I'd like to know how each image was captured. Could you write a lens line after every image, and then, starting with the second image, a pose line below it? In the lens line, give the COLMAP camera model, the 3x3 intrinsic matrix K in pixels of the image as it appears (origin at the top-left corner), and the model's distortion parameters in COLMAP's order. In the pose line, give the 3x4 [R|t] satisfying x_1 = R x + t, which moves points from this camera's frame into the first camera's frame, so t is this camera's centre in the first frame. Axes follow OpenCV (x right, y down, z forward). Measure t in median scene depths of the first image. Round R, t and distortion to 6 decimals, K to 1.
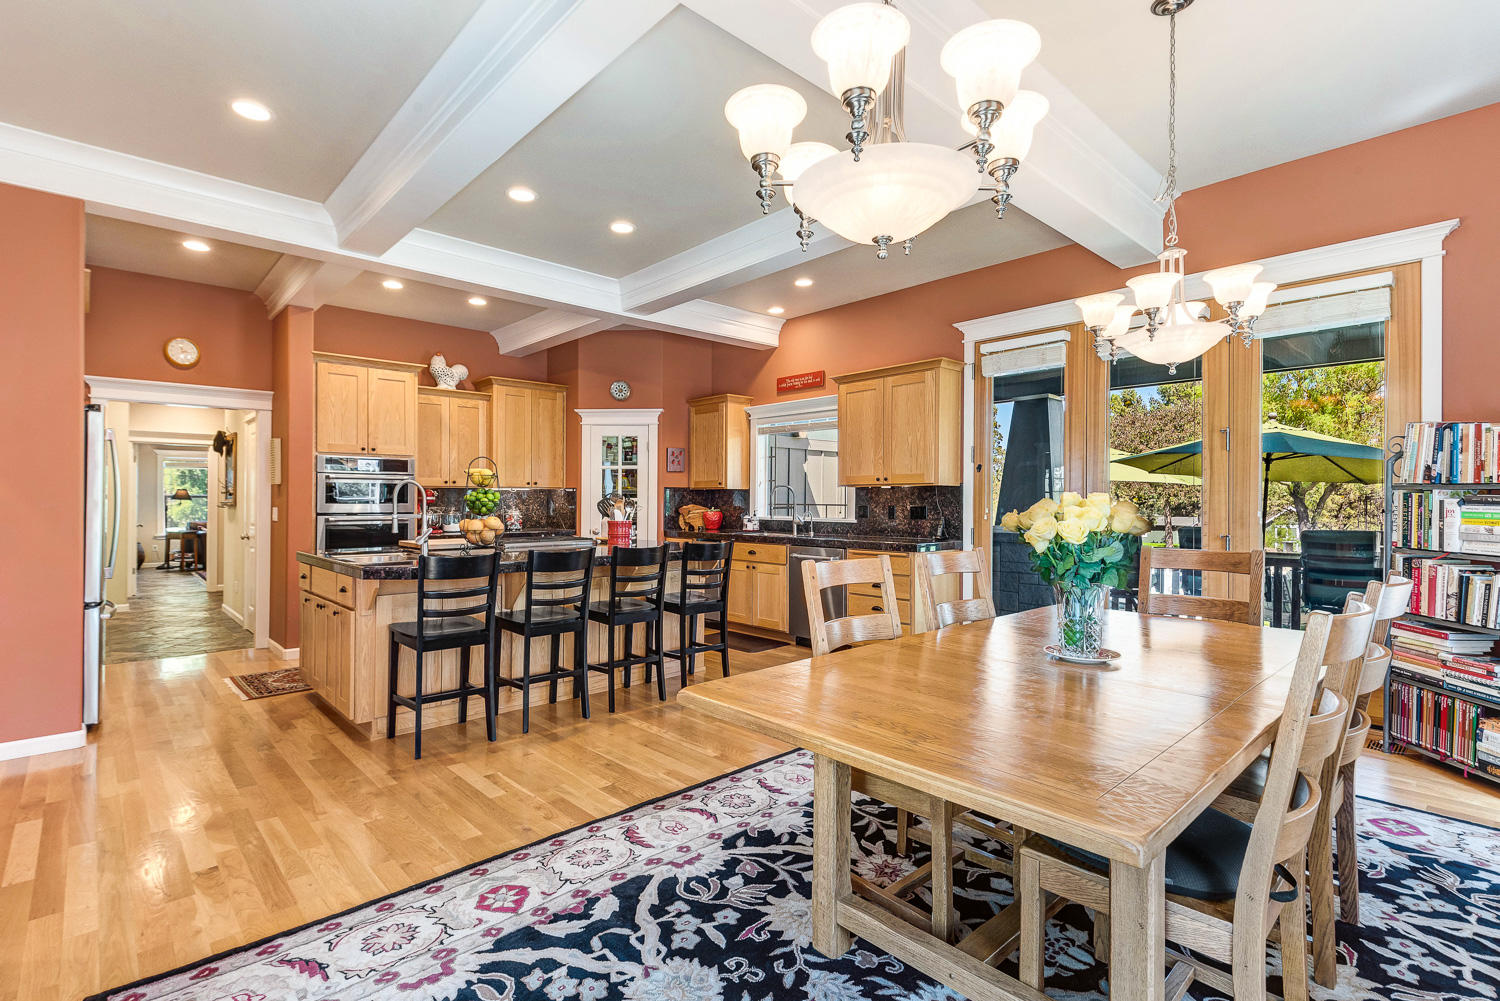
lens RADIAL K [[733.3, 0, 766.4], [0, 733.3, 493.4], [0, 0, 1]] dist [0.003207, 0.000313]
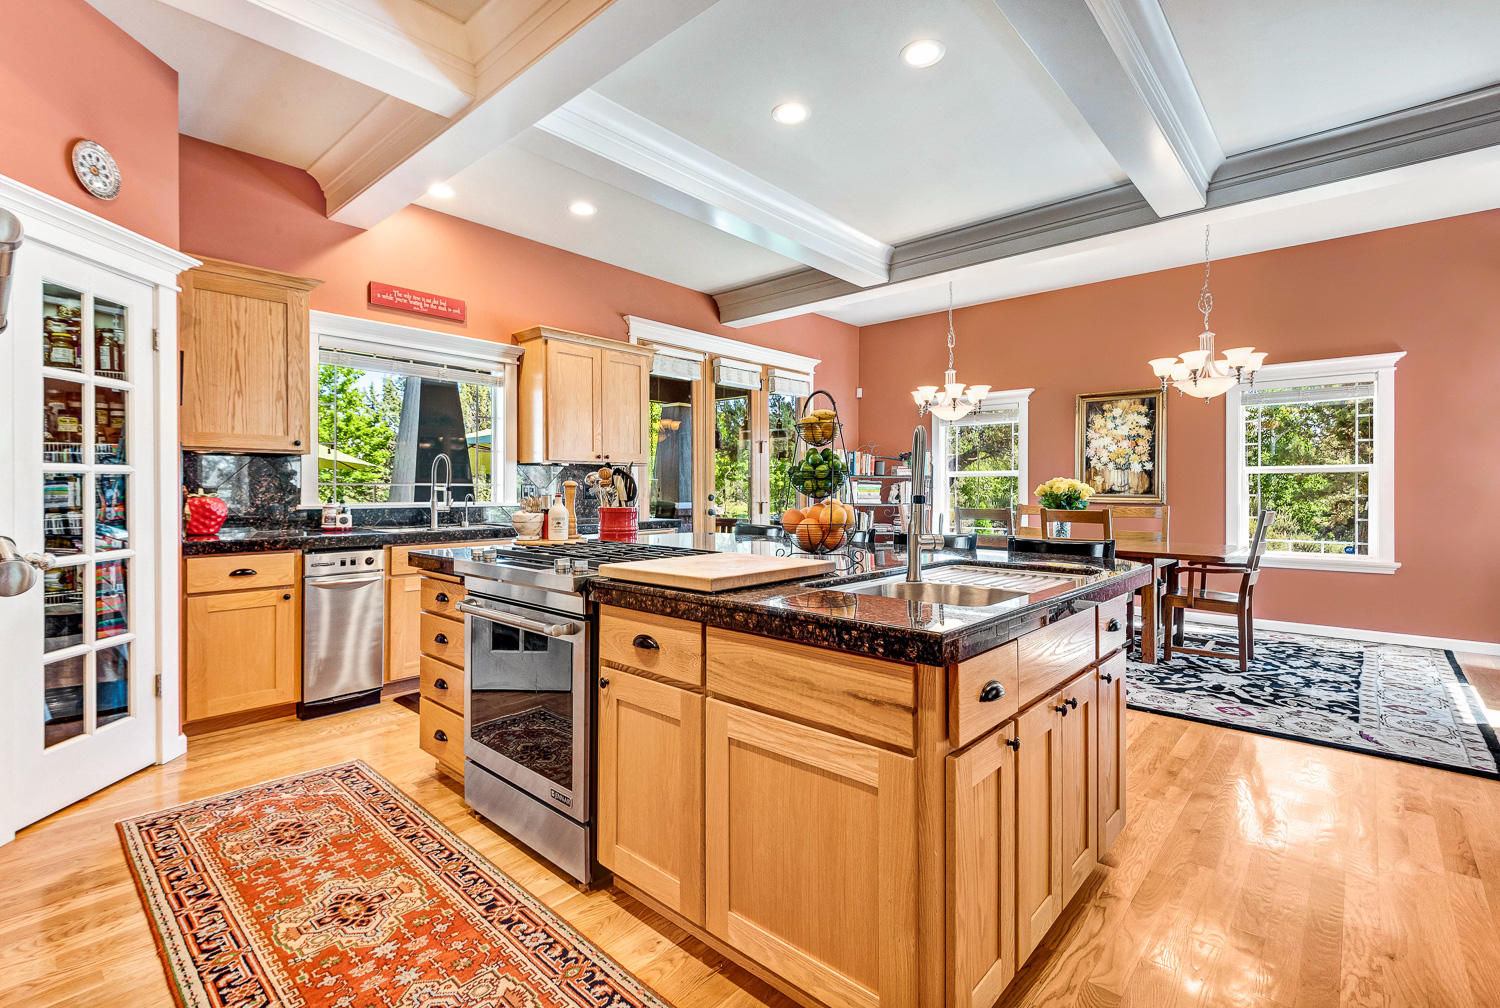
lens RADIAL K [[667.8, 0, 754.6], [0, 667.8, 489.0], [0, 0, 1]] dist [0.002813, -0.000230]
pose [[-0.082229, -0.001392, 0.996612, -0.586219], [-0.010346, 0.999946, 0.000543, 0.016257], [-0.996560, -0.010266, -0.082239, 0.726271]]
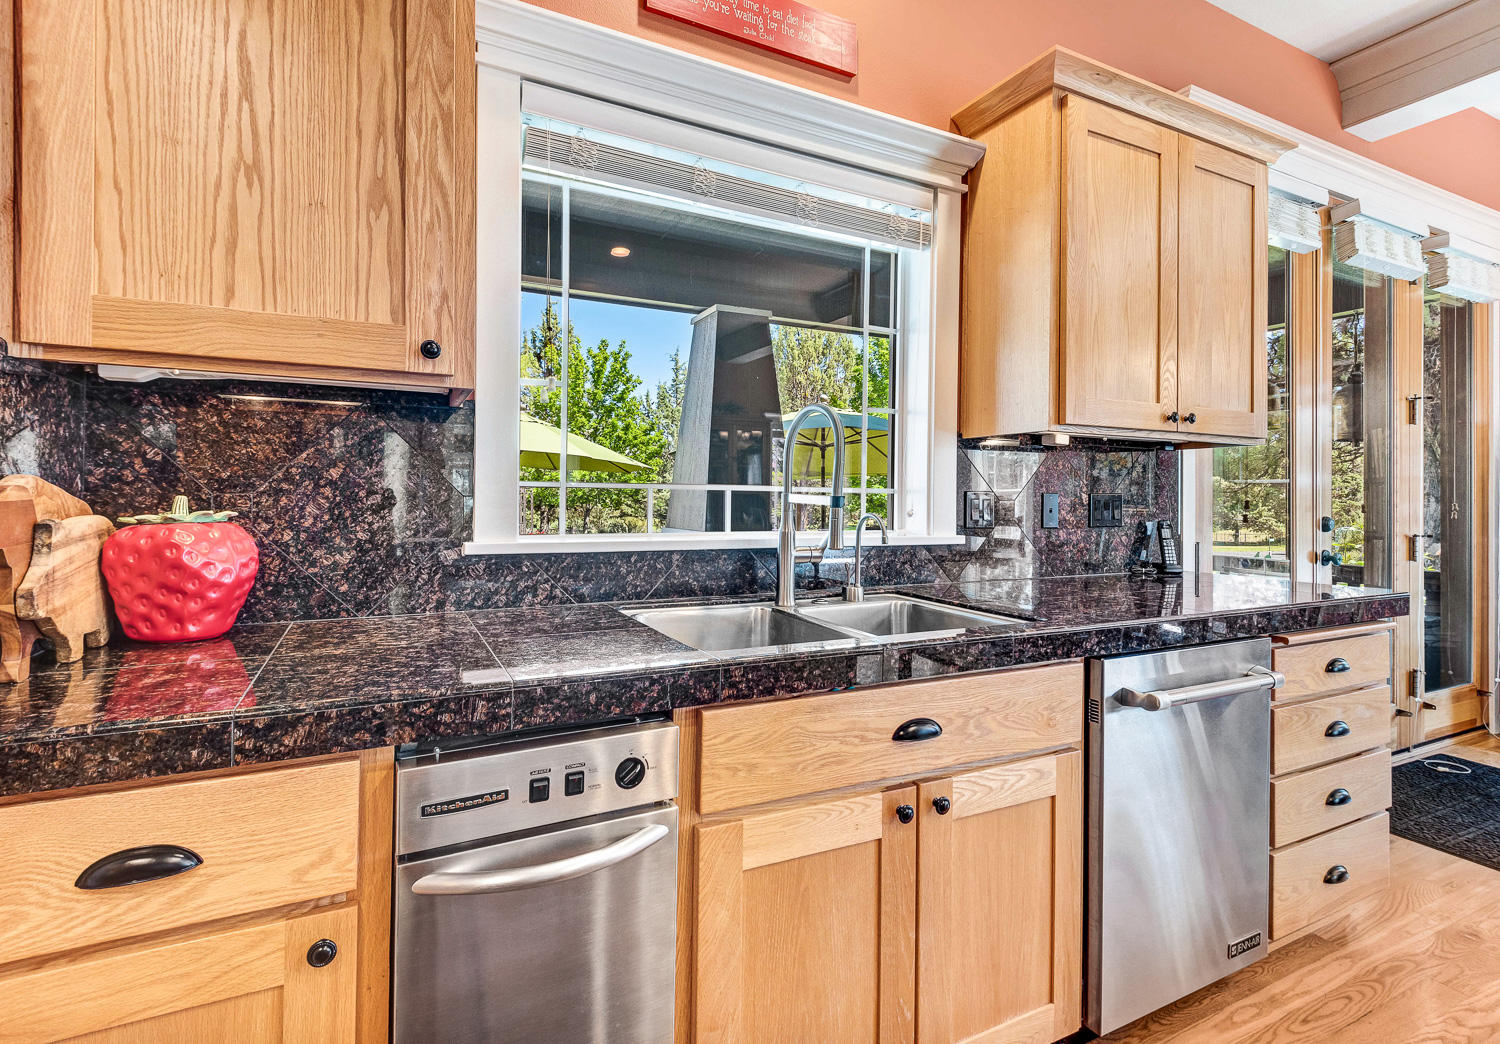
lens RADIAL K [[740.3, 0, 745.5], [0, 740.3, 494.0], [0, 0, 1]] dist [-0.001795, -0.000224]
pose [[0.300540, 0.007201, 0.953742, -0.203597], [-0.017826, 0.999839, -0.001932, 0.018043], [-0.953603, -0.016421, 0.300620, 0.903920]]
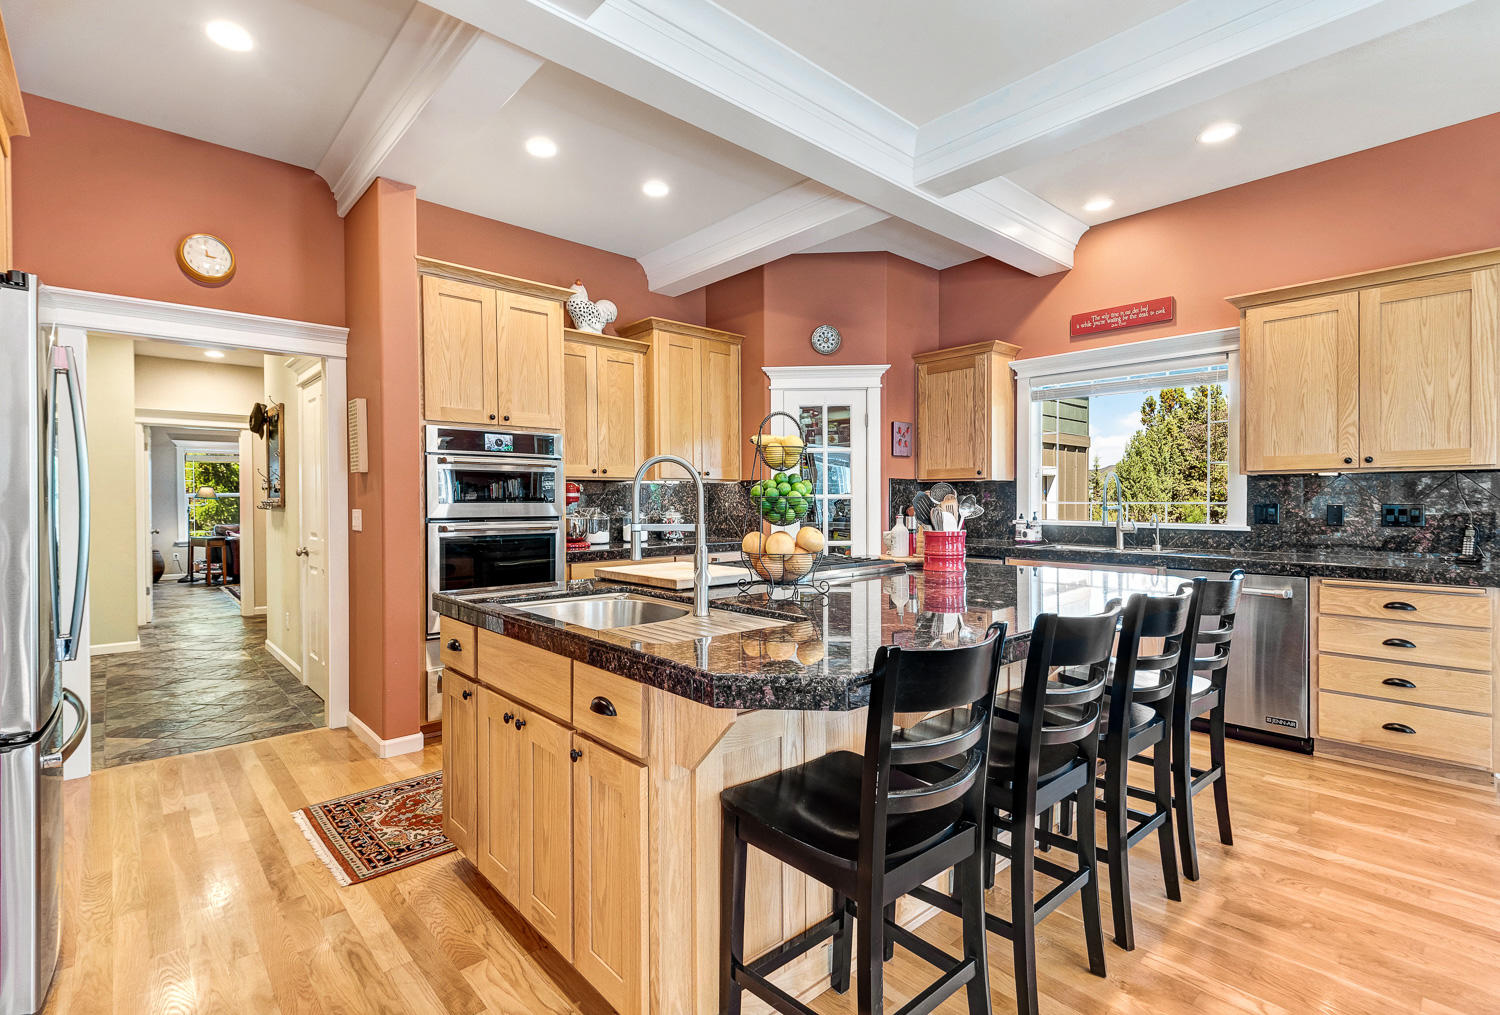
lens RADIAL K [[714.1, 0, 750.0], [0, 714.1, 507.5], [0, 0, 1]] dist [0.012914, -0.000127]
pose [[0.999746, -0.003486, -0.022286, -0.270334], [0.003970, 0.999756, 0.021740, 0.004273], [0.022205, -0.021823, 0.999515, 0.332285]]
